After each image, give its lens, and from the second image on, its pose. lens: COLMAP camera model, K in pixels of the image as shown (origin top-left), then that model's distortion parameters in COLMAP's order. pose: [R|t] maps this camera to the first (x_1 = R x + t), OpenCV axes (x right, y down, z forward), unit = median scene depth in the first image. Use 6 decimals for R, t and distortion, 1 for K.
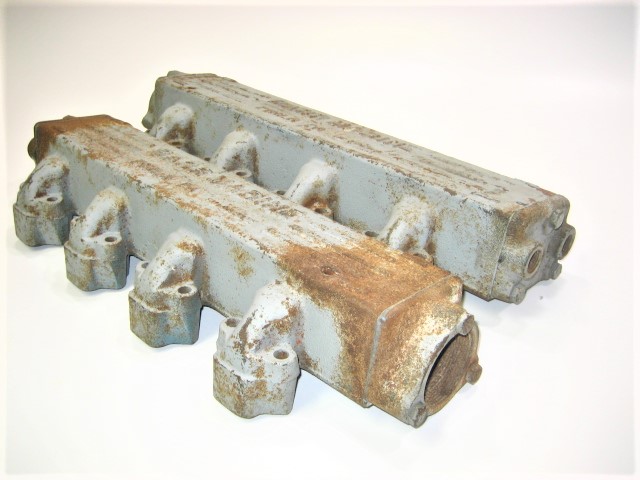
lens RADIAL K [[666.2, 0, 320.0], [0, 666.2, 240.0], [0, 0, 1]] dist [-0.163908, 0.161254]
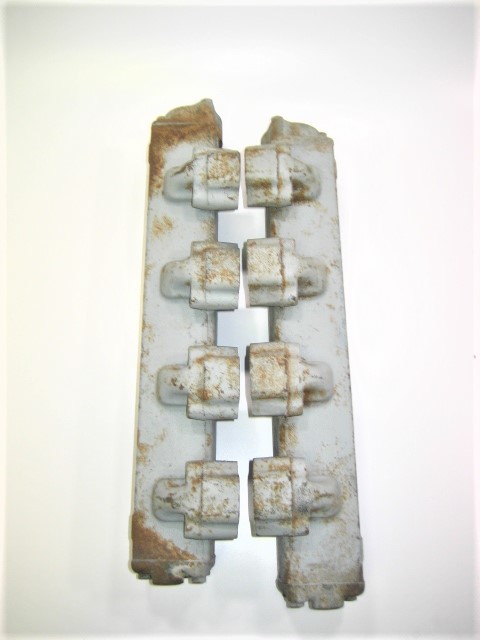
lens RADIAL K [[666.2, 0, 238.8], [0, 666.2, 308.1], [0, 0, 1]] dist [-0.163908, 0.161254]
pose [[-0.110938, -0.484804, 0.867559, -1.594516], [0.903260, -0.413273, -0.115440, 0.299944], [0.414505, 0.770824, 0.483752, 0.555546]]
